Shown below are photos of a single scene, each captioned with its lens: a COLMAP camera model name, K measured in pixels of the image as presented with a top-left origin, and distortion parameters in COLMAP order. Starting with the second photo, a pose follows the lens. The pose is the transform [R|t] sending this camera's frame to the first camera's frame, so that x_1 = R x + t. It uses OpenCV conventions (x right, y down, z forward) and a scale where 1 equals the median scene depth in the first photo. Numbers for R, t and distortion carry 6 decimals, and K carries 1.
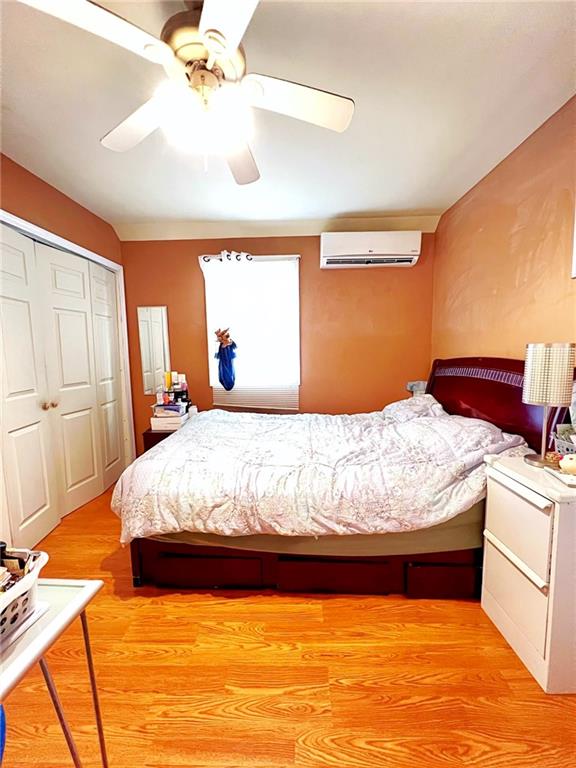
lens RADIAL K [[305.9, 0, 289.8], [0, 305.9, 381.7], [0, 0, 1]] dist [-0.002679, 0.000213]
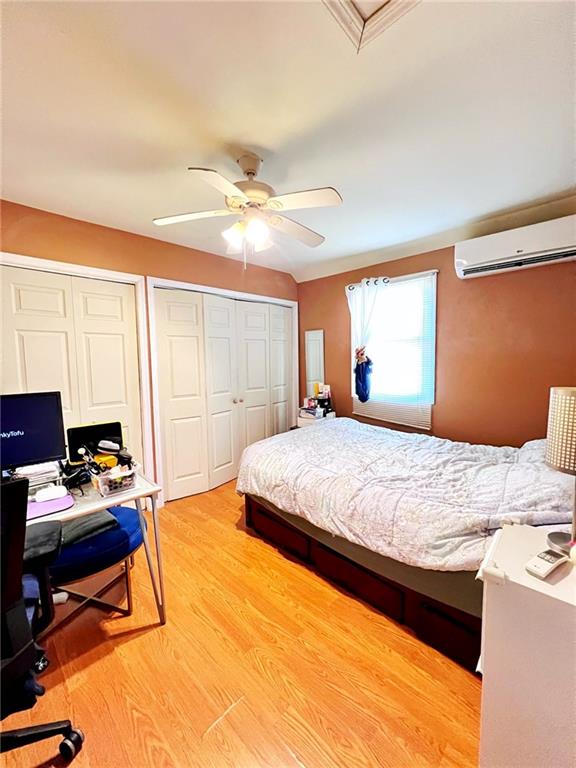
lens RADIAL K [[305.9, 0, 289.8], [0, 305.9, 381.7], [0, 0, 1]] dist [-0.002679, 0.000213]
pose [[0.742762, 0.057428, -0.667089, 0.653212], [-0.064523, 0.997817, 0.014058, -0.085298], [0.666440, 0.032601, 0.744846, -0.018133]]
